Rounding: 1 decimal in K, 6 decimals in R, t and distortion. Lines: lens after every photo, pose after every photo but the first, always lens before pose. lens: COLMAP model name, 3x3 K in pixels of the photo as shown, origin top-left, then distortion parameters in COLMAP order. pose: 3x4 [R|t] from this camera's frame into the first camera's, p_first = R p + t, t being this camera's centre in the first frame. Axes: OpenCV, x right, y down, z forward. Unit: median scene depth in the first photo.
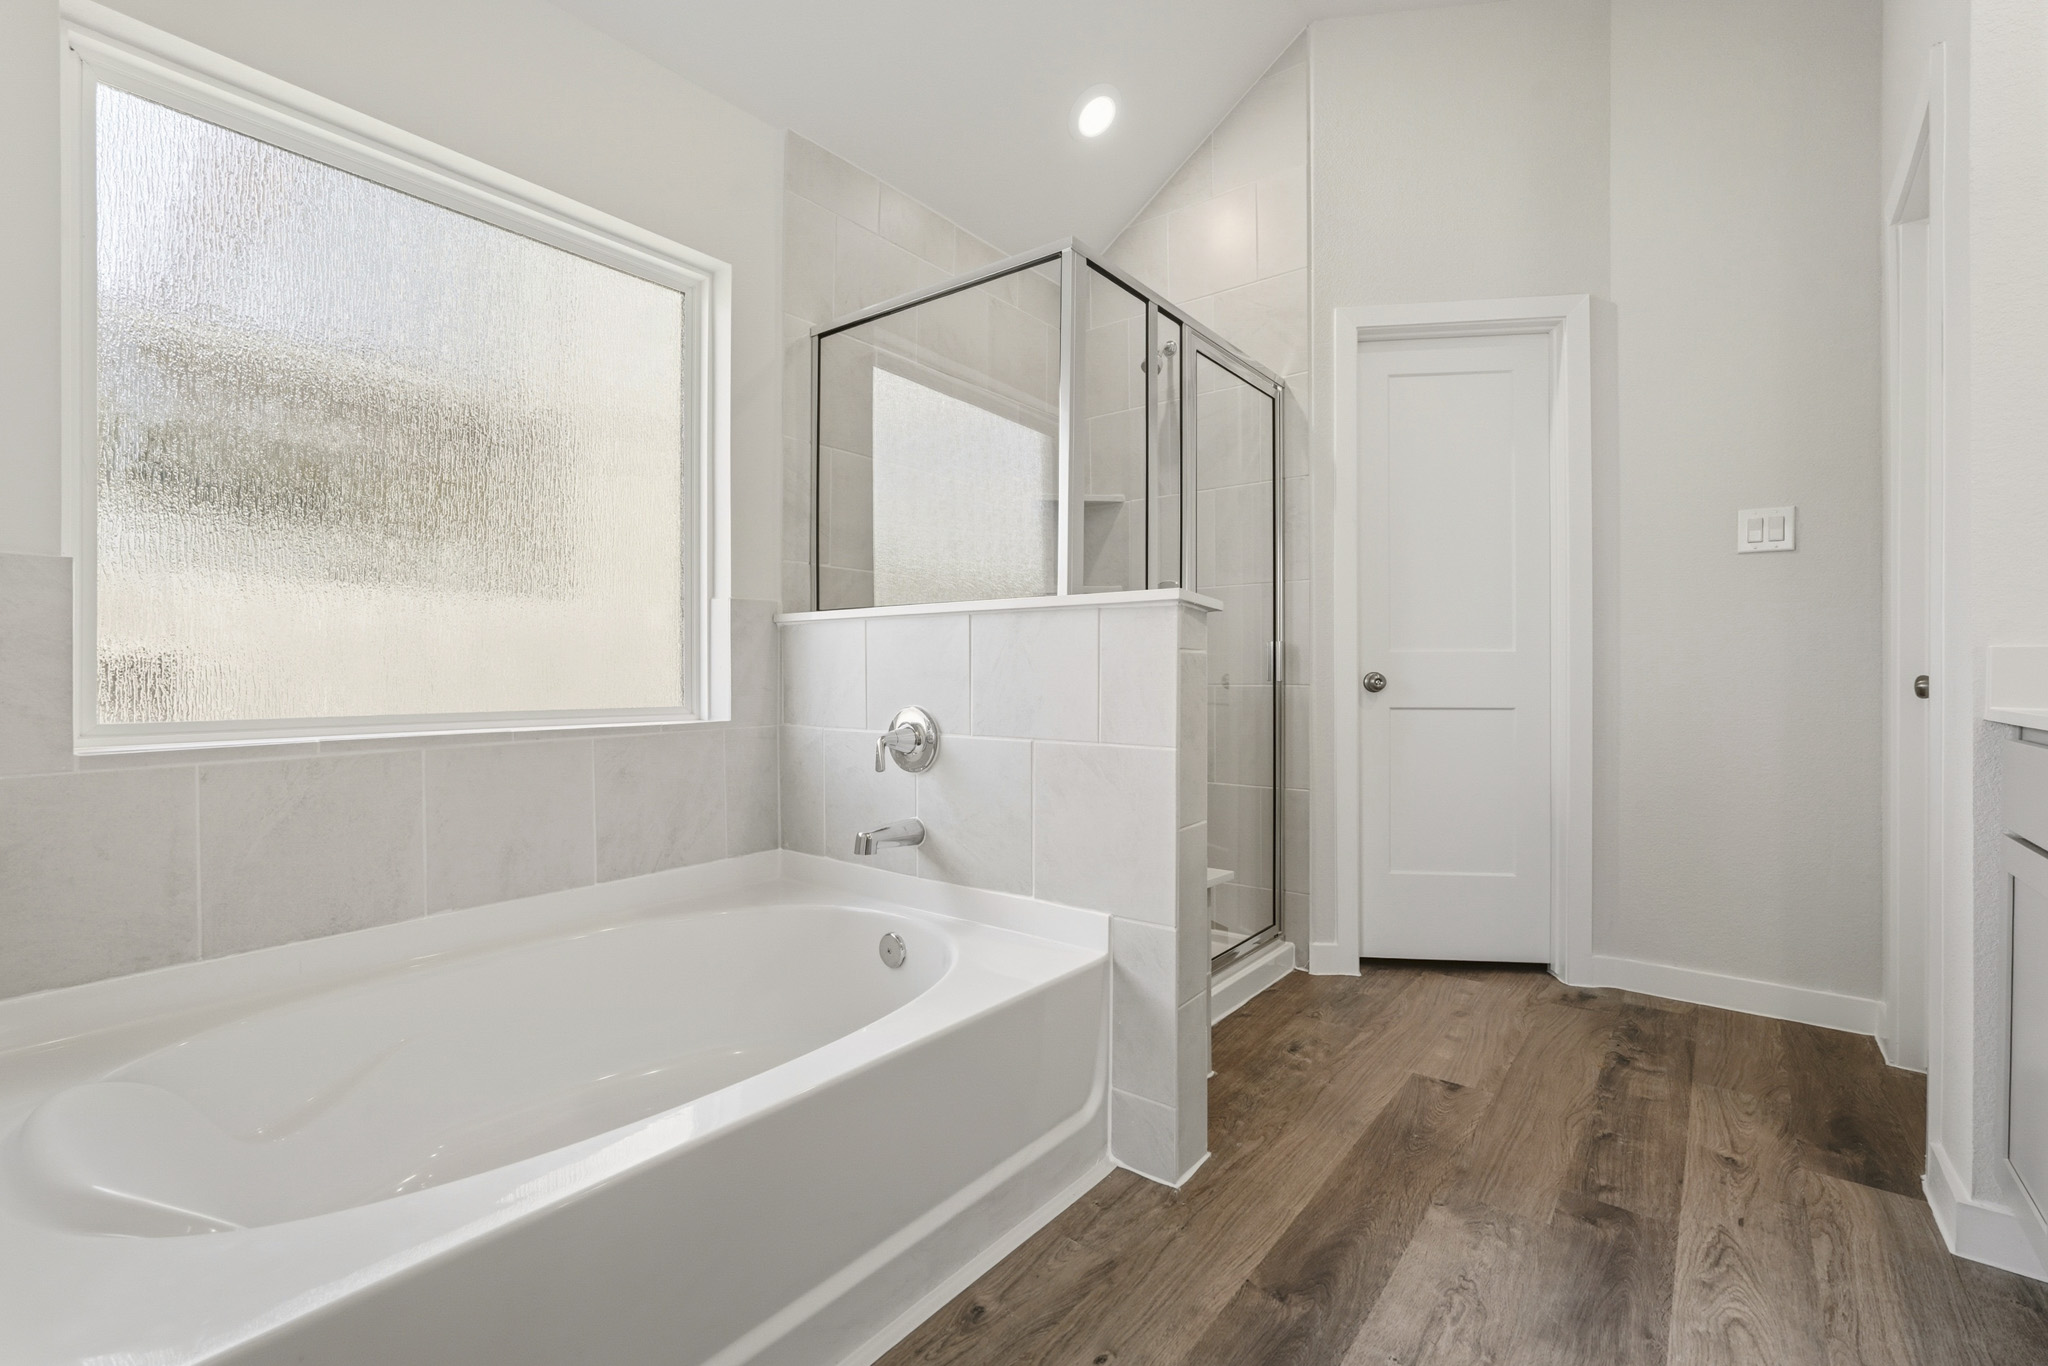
lens RADIAL K [[908.8, 0, 1036.2], [0, 908.8, 676.9], [0, 0, 1]] dist [-0.023922, 0.011655]
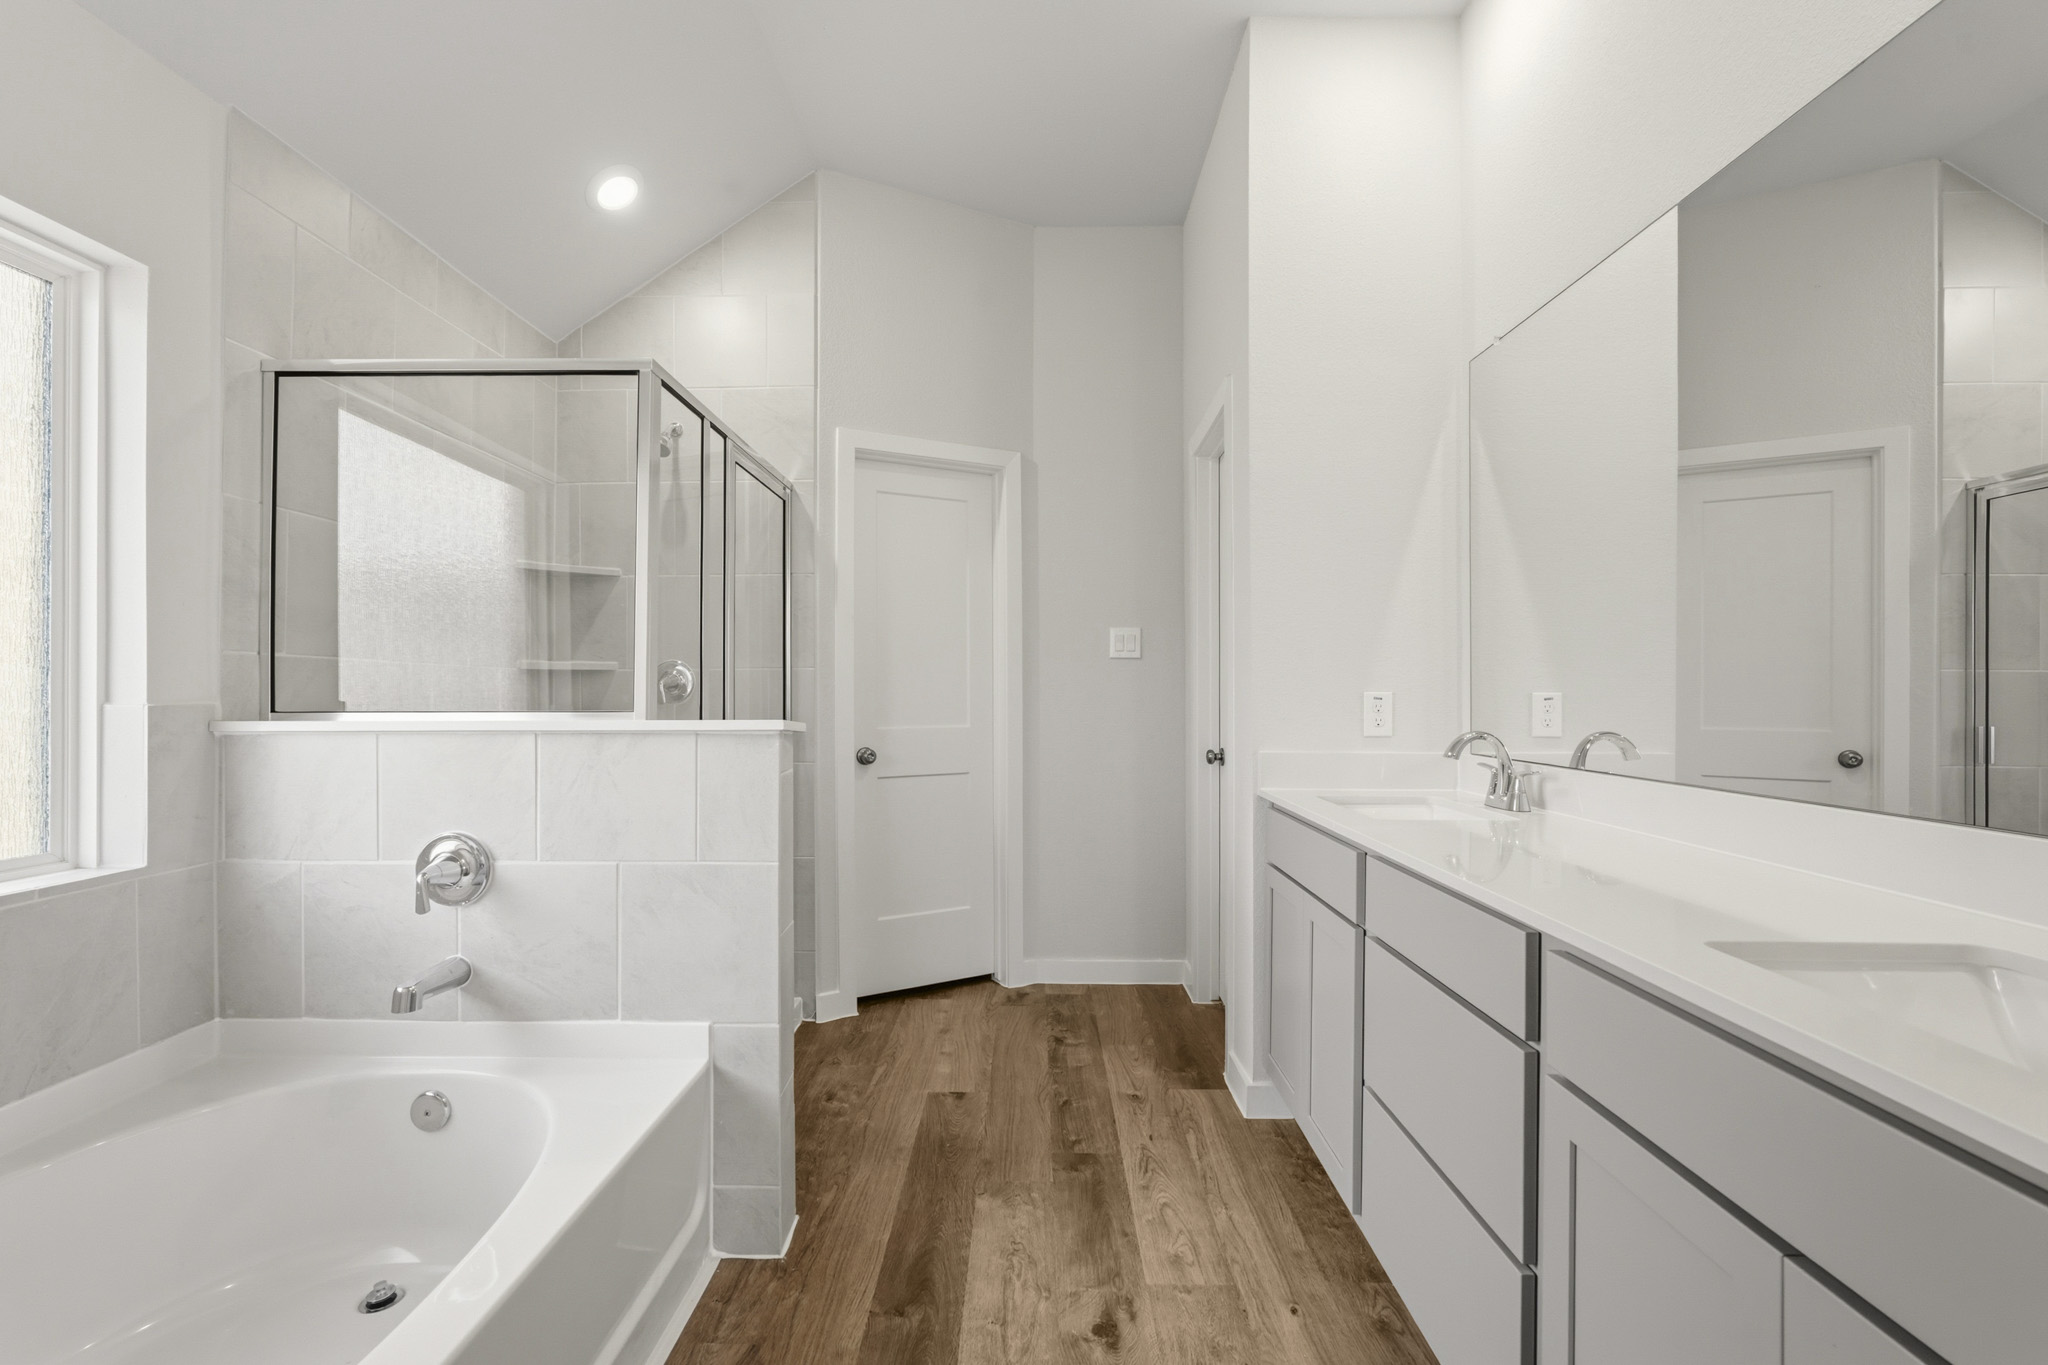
lens RADIAL K [[908.8, 0, 1036.2], [0, 908.8, 676.4], [0, 0, 1]] dist [-0.023922, 0.011655]
pose [[0.787516, 0.008697, 0.616232, -0.241141], [-0.000192, 0.999904, -0.013867, -0.113800], [-0.616294, 0.010802, 0.787442, -0.064331]]
